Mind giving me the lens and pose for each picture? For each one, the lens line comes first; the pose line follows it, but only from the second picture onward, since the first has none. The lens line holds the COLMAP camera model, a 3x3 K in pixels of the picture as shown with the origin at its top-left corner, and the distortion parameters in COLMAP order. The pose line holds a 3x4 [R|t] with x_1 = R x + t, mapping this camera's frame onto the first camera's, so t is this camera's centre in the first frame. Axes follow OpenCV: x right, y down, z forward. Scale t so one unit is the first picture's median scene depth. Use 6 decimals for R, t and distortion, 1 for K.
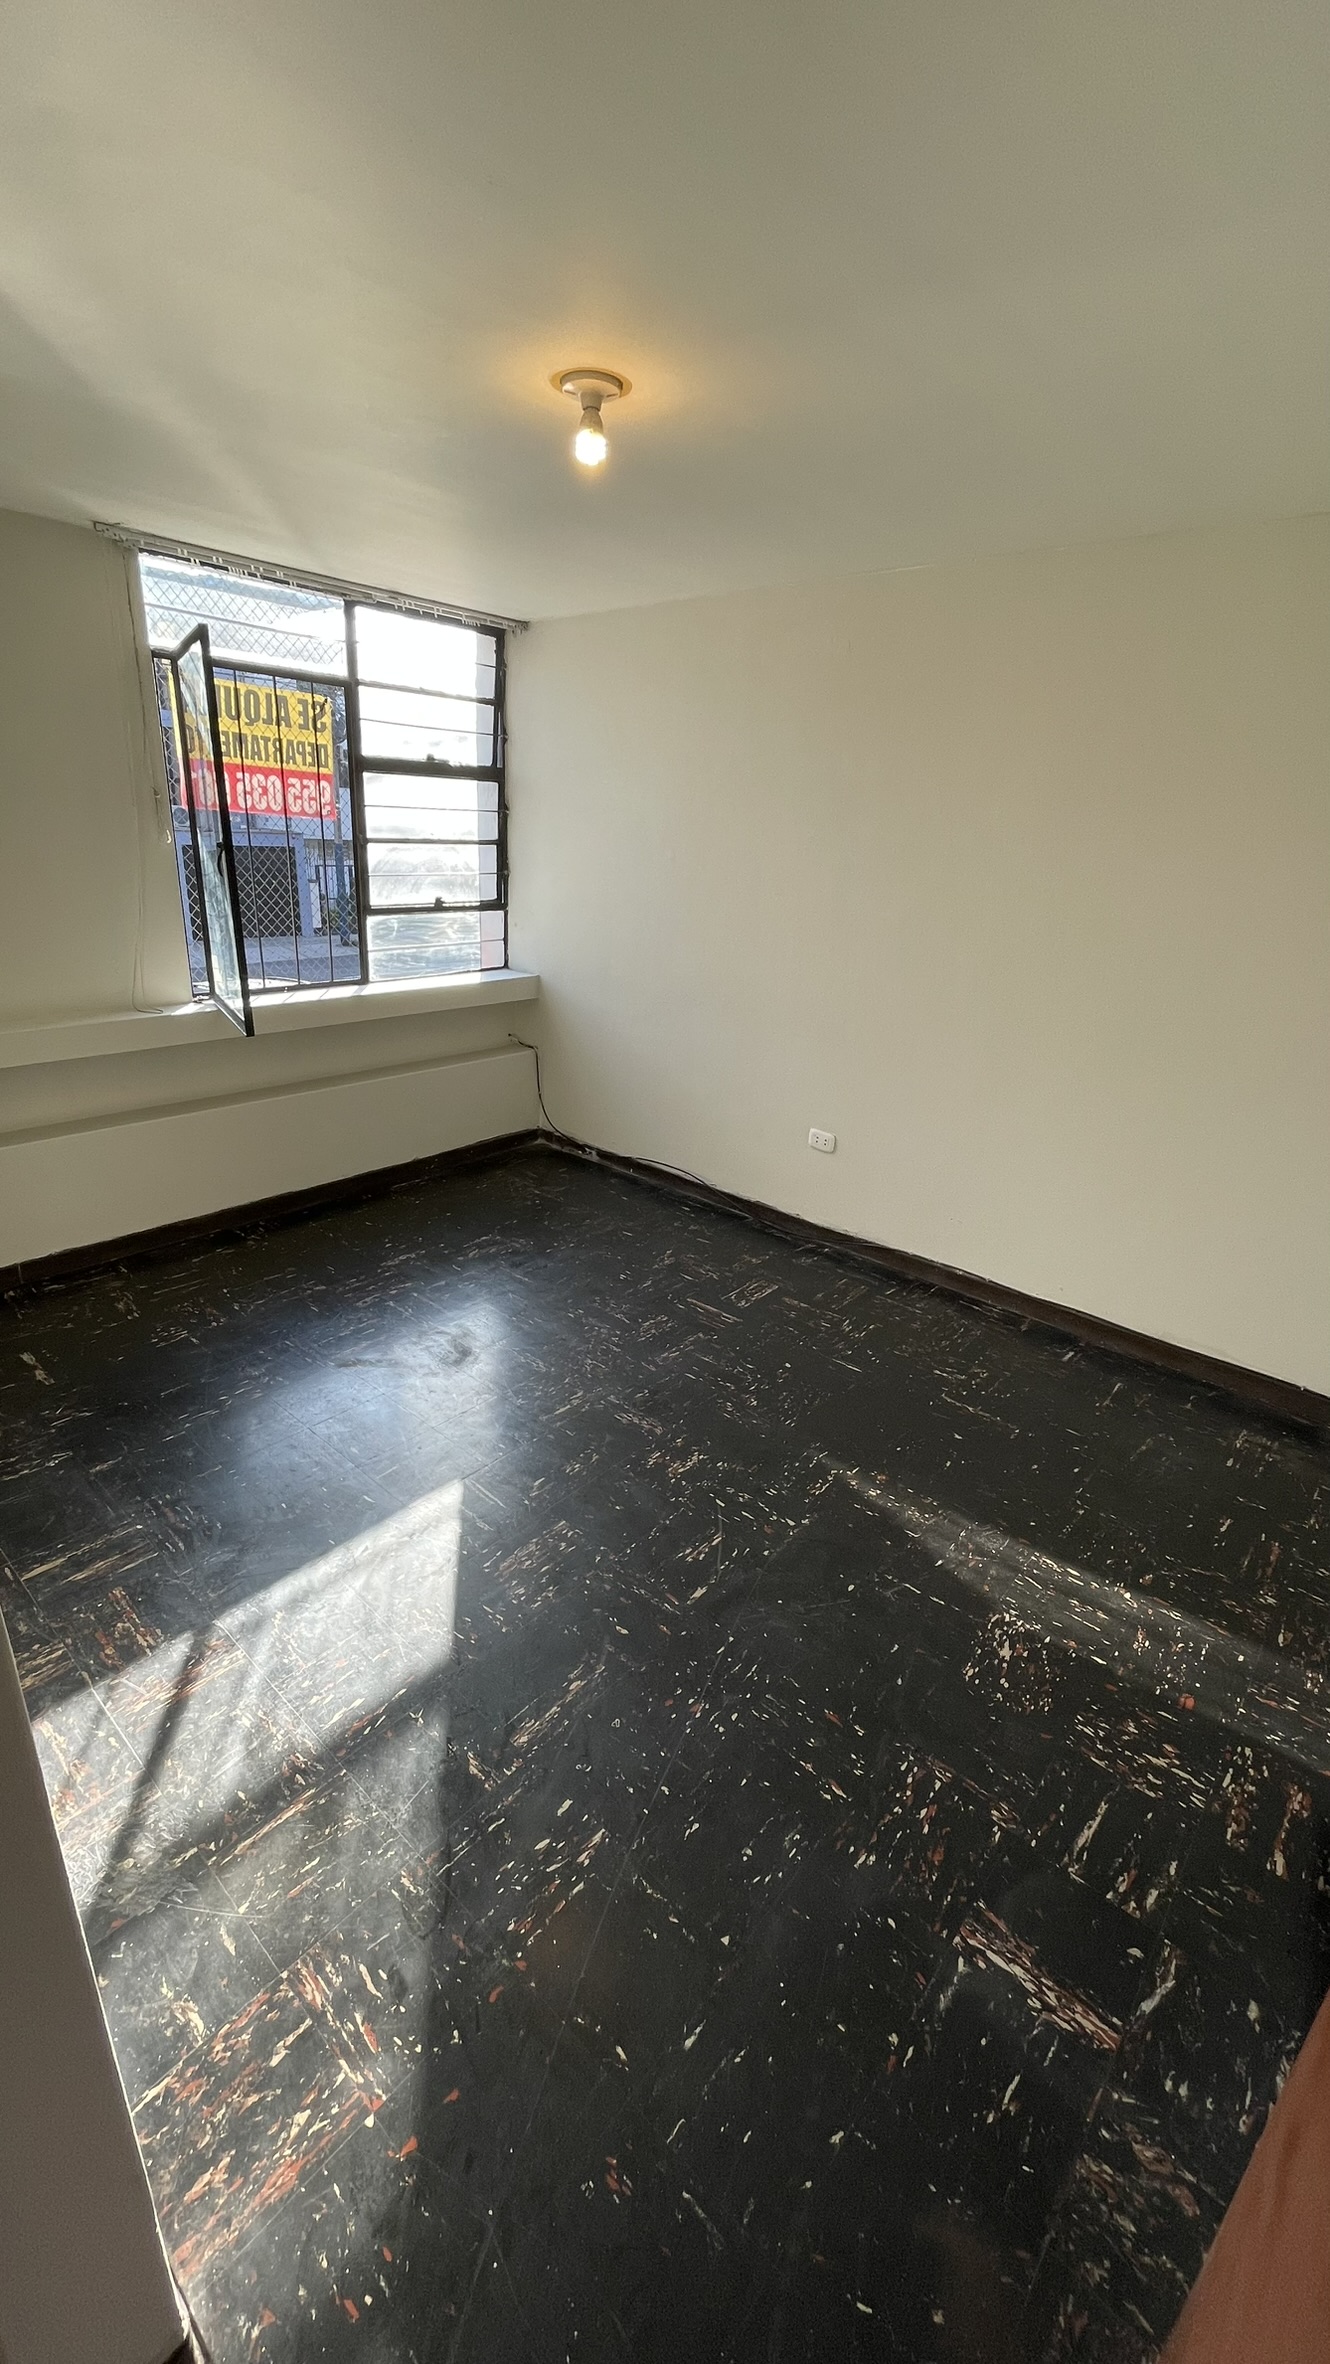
lens RADIAL K [[959.8, 0, 663.5], [0, 959.8, 1183.5], [0, 0, 1]] dist [-0.000682, 0.000890]
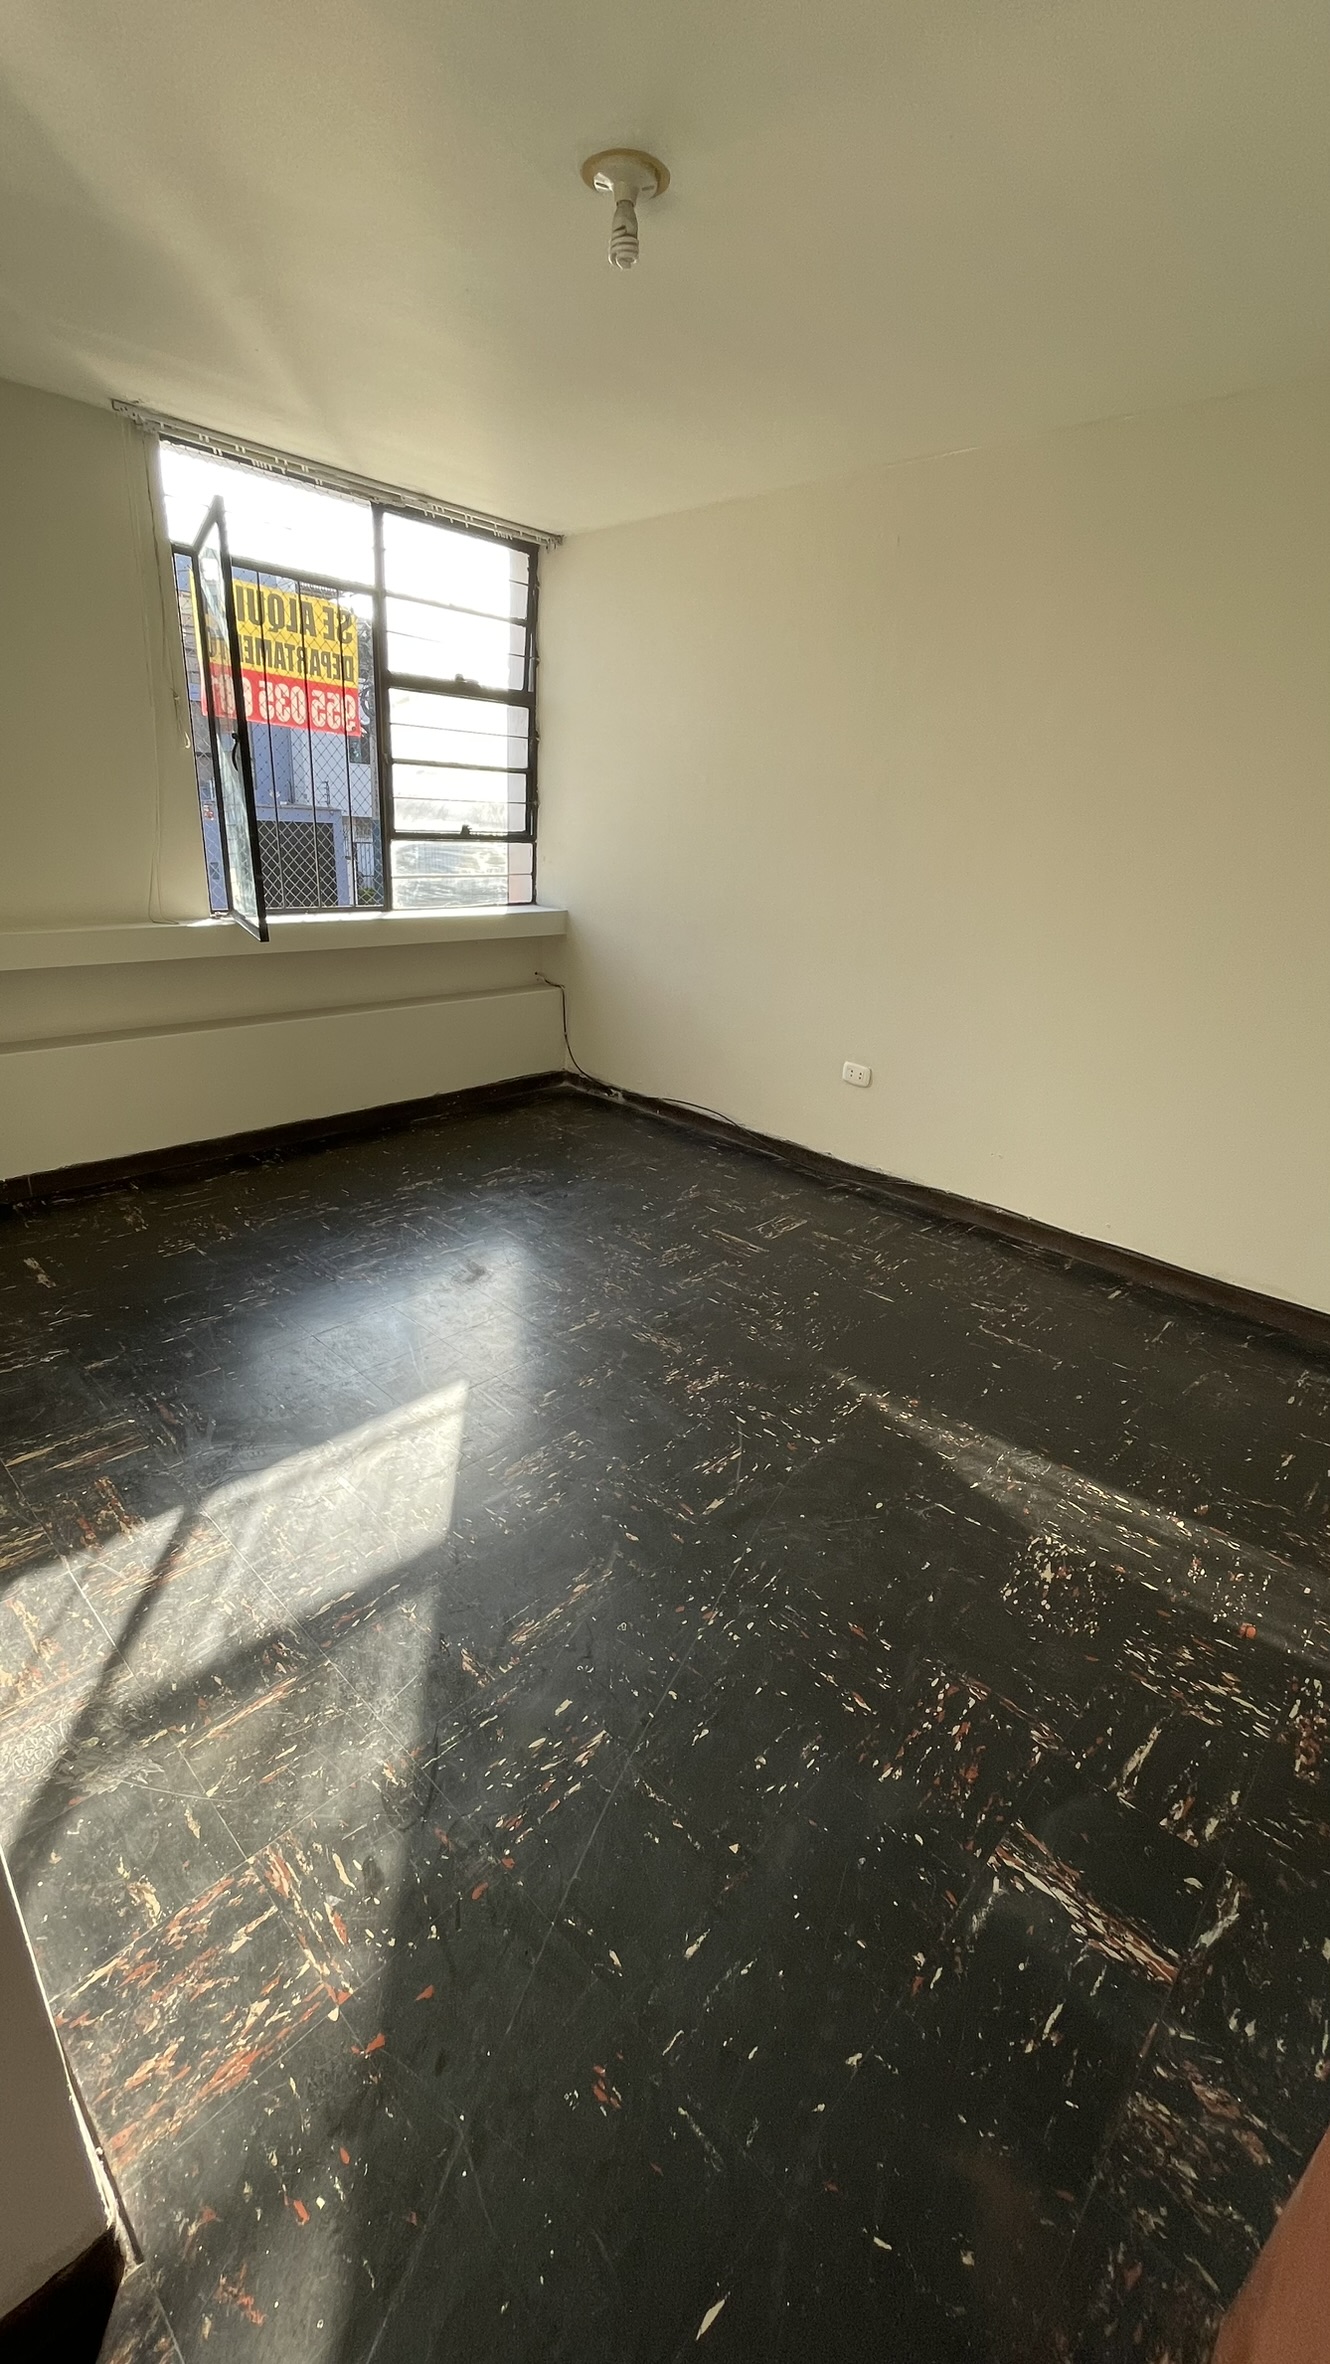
lens RADIAL K [[959.8, 0, 663.0], [0, 959.8, 1180.6], [0, 0, 1]] dist [-0.000682, 0.000890]
pose [[0.999279, 0.020673, -0.031832, 0.010099], [-0.020352, 0.999739, 0.010372, 0.114779], [0.032038, -0.009717, 0.999439, 0.075001]]
